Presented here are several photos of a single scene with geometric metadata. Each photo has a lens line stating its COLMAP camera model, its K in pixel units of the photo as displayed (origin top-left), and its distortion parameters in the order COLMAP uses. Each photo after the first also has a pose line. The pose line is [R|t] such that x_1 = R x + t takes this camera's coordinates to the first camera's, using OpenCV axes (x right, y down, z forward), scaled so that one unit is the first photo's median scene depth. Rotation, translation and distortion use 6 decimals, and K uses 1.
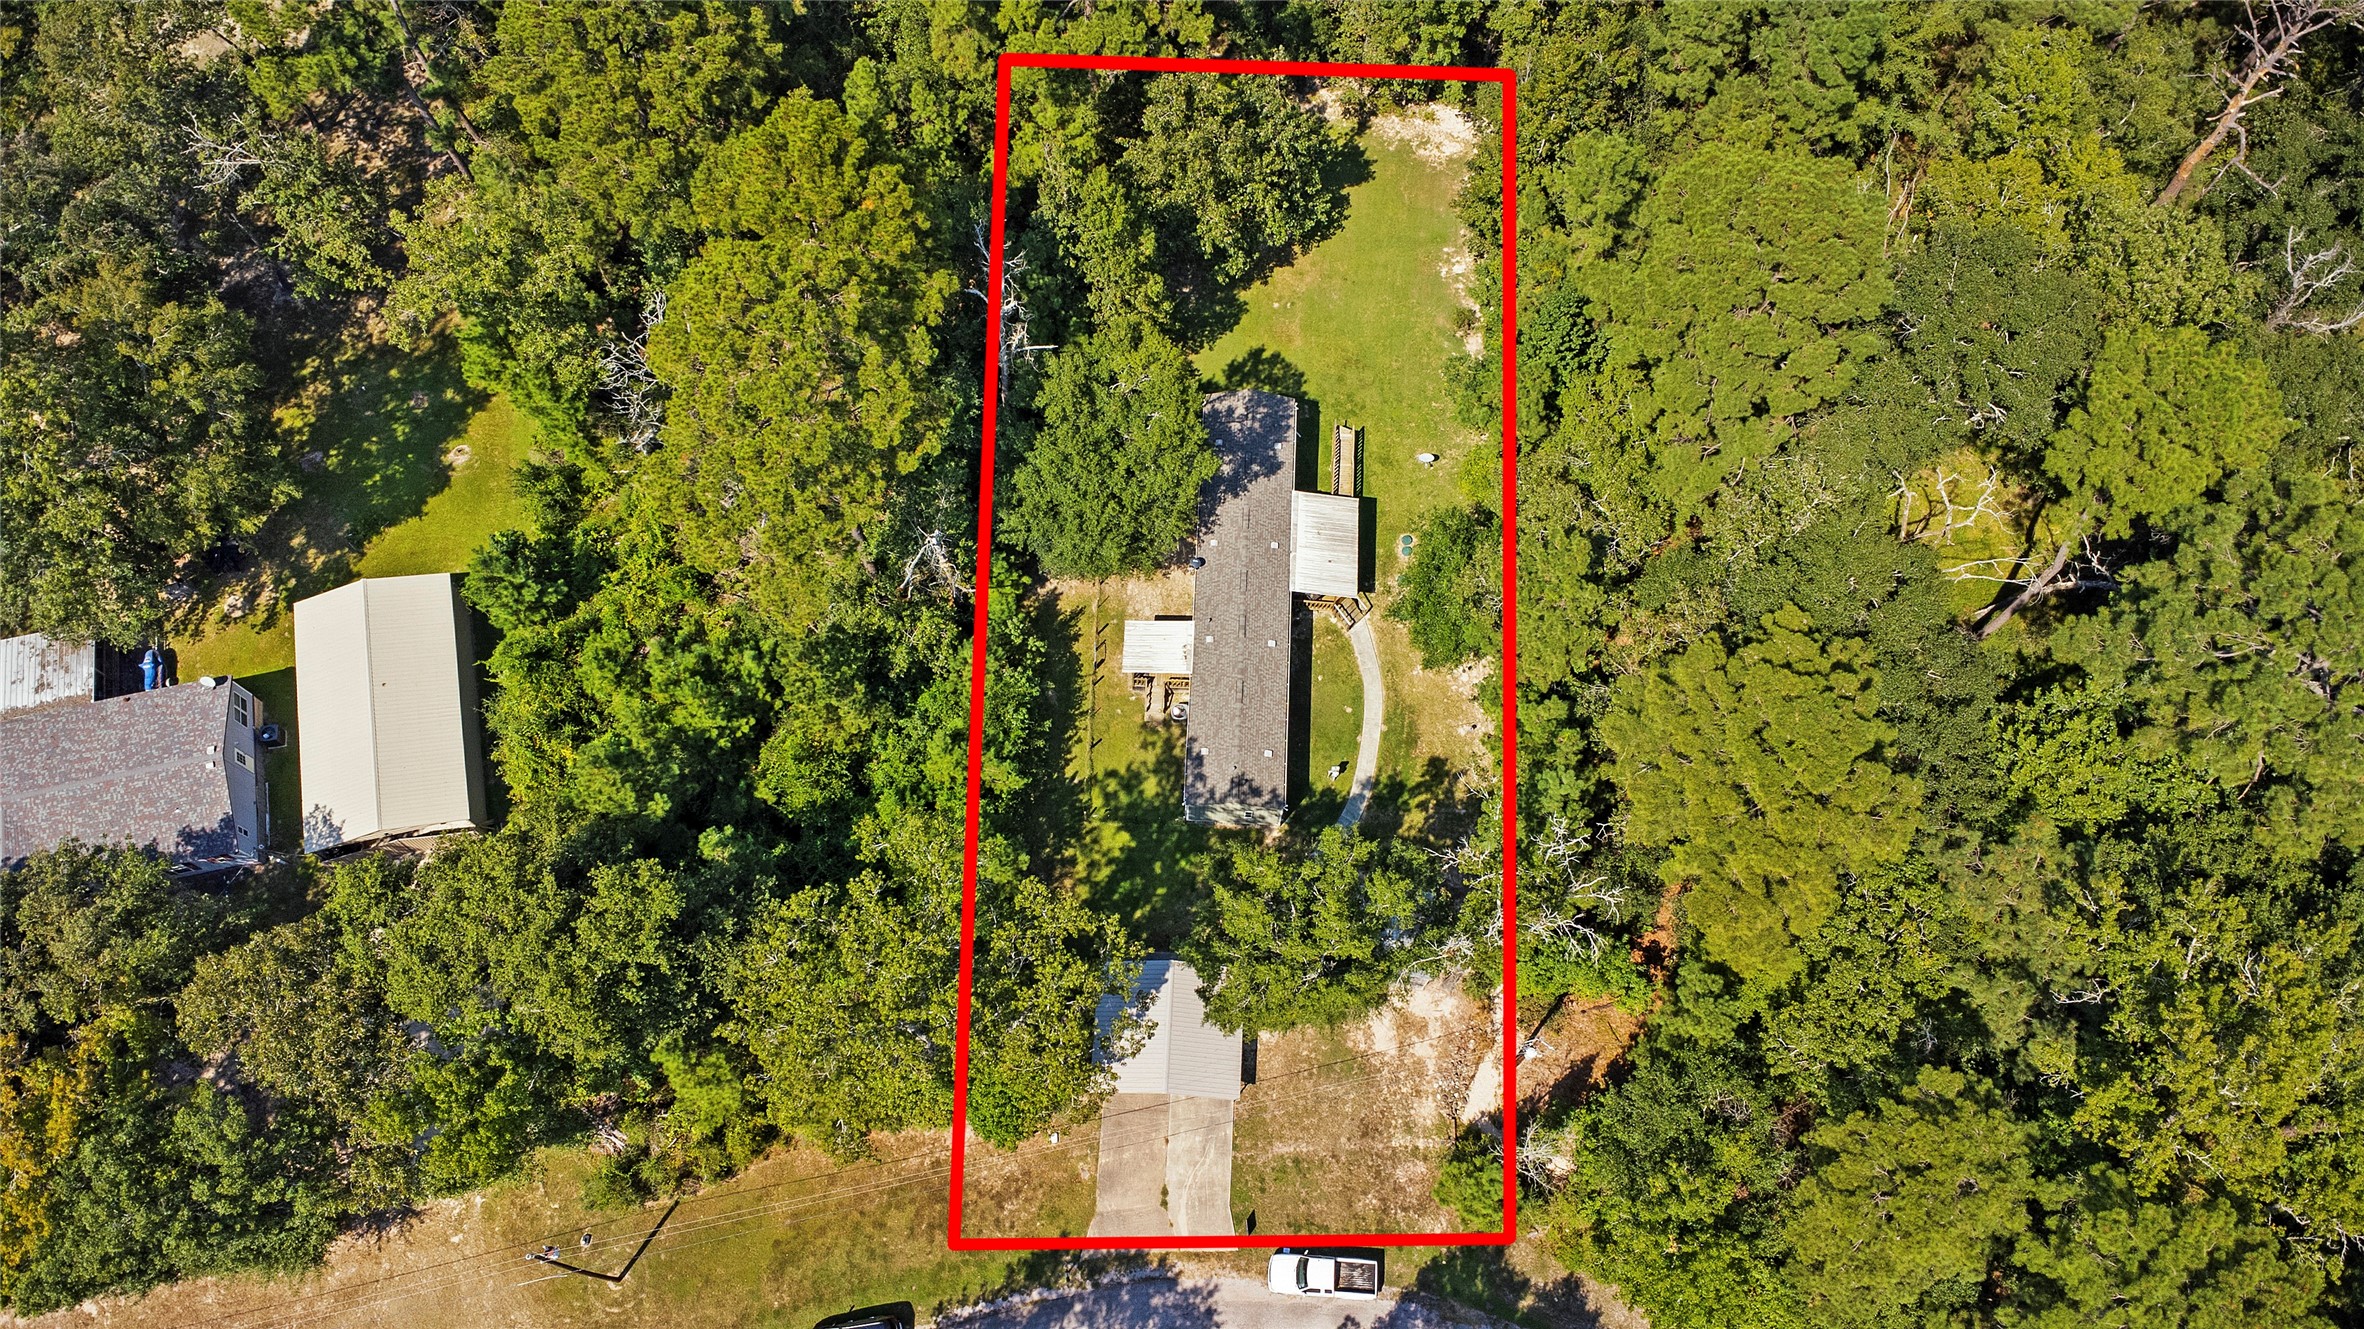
lens RADIAL K [[1615.2, 0, 1182.0], [0, 1615.2, 664.5], [0, 0, 1]] dist [0.016688, 0.005200]
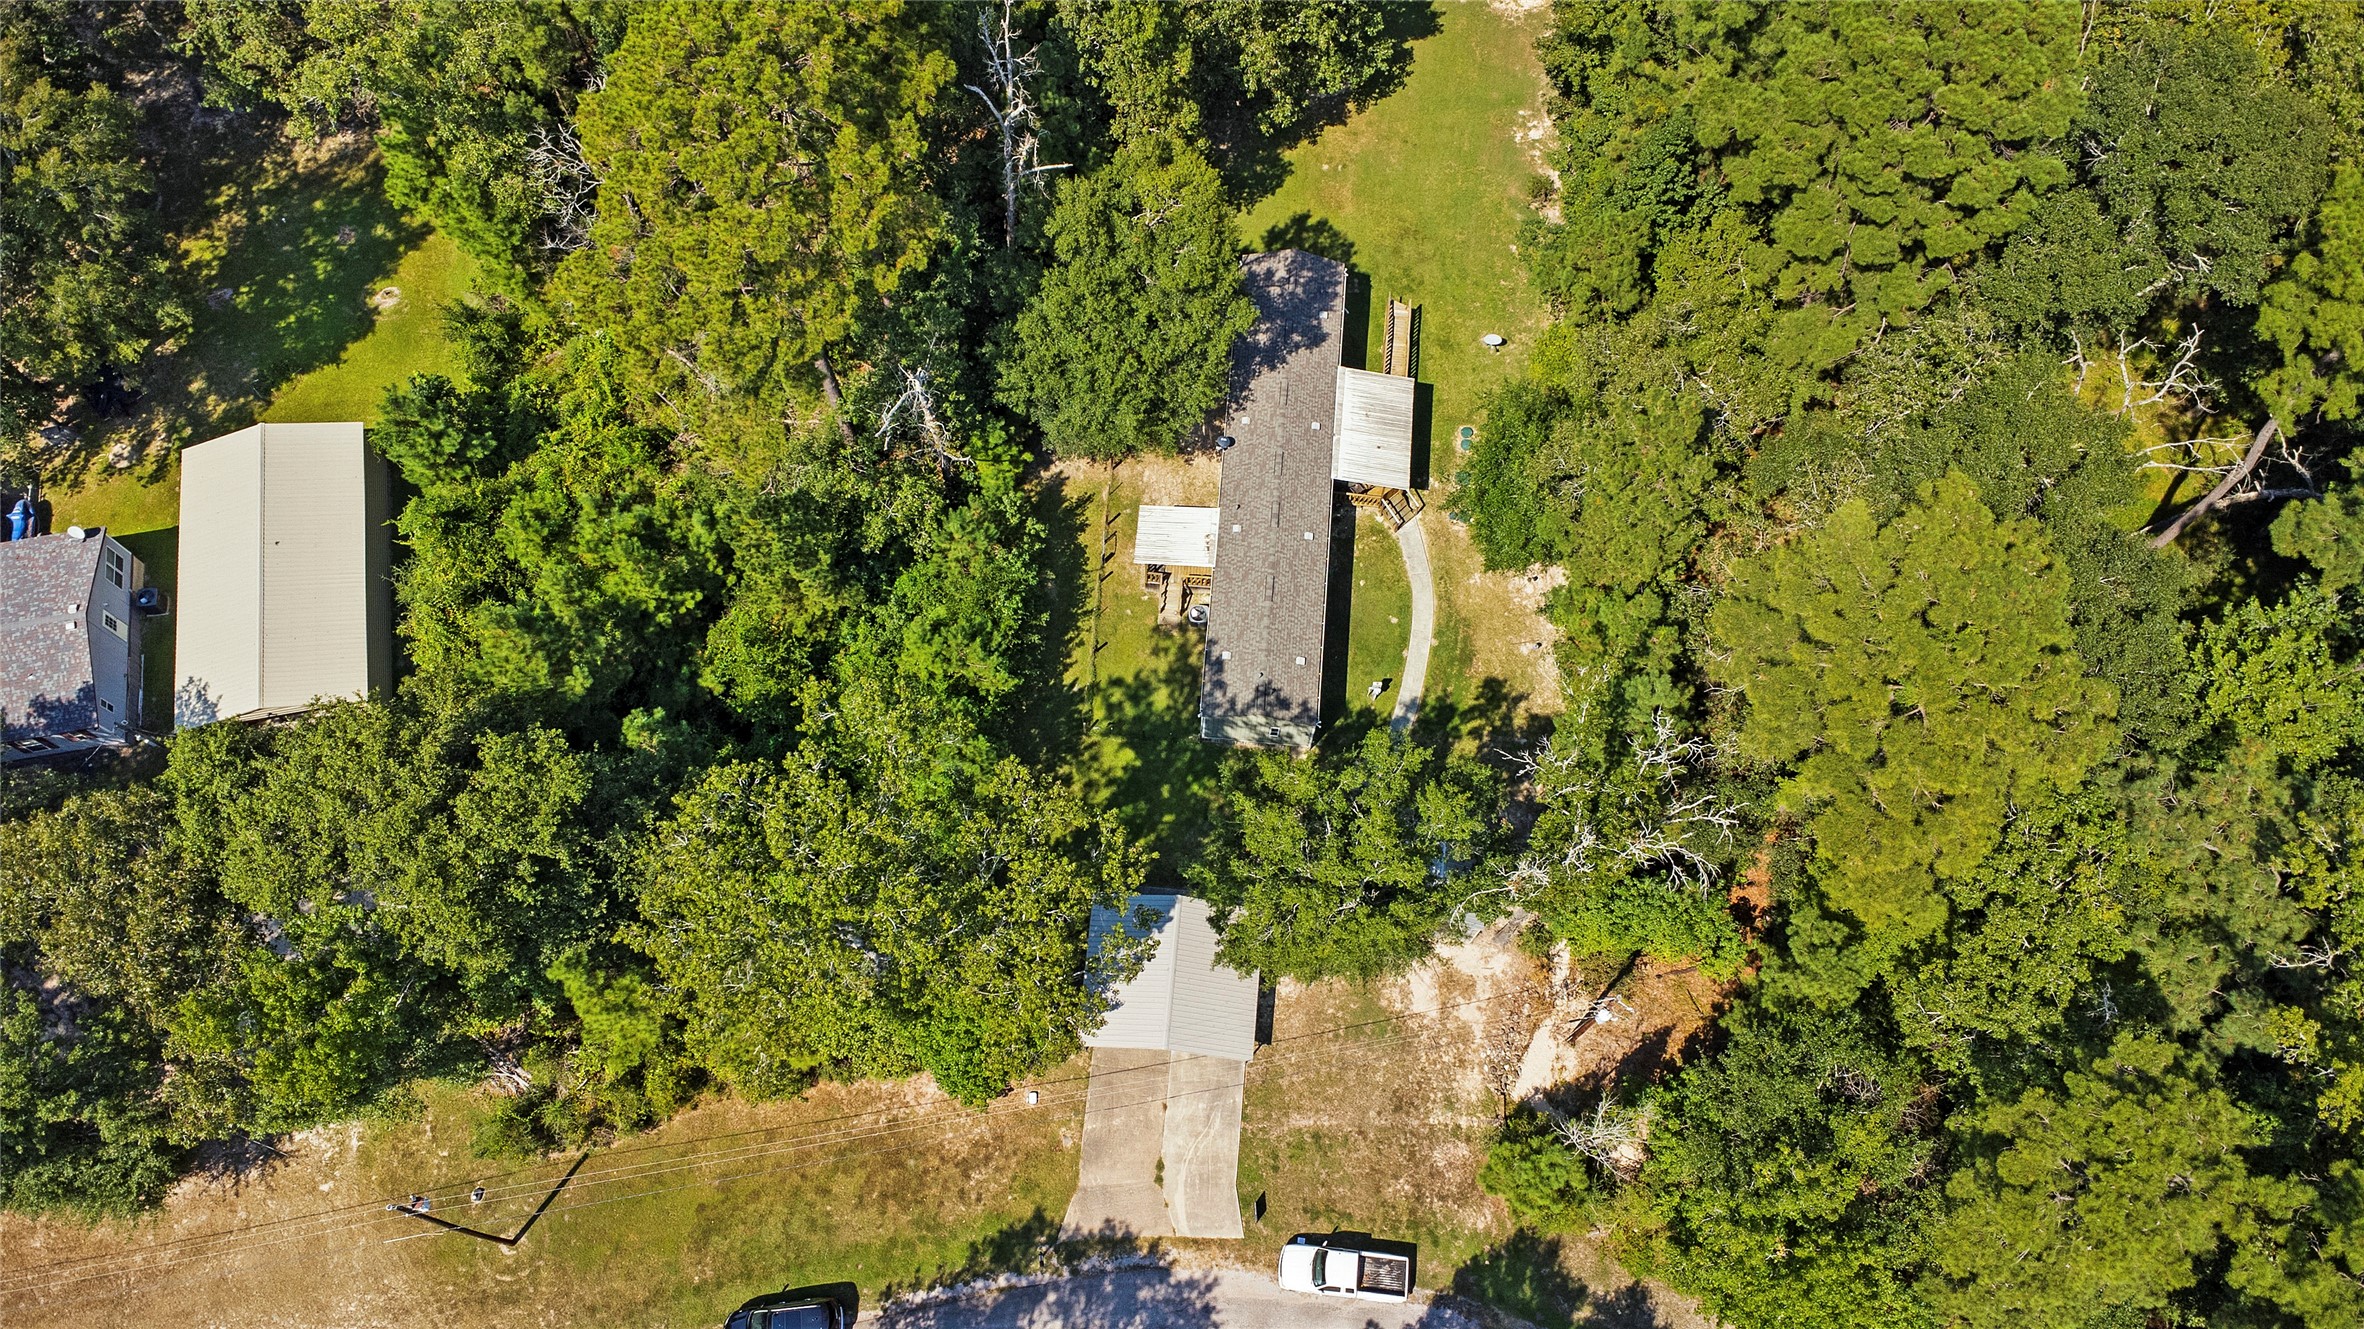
lens RADIAL K [[1625.8, 0, 1185.7], [0, 1625.8, 659.7], [0, 0, 1]] dist [0.036868, -0.042290]
pose [[0.999228, 0.038860, -0.005832, -0.002386], [-0.038872, 0.999242, -0.002034, 0.060948], [0.005749, 0.002259, 0.999981, 0.141605]]
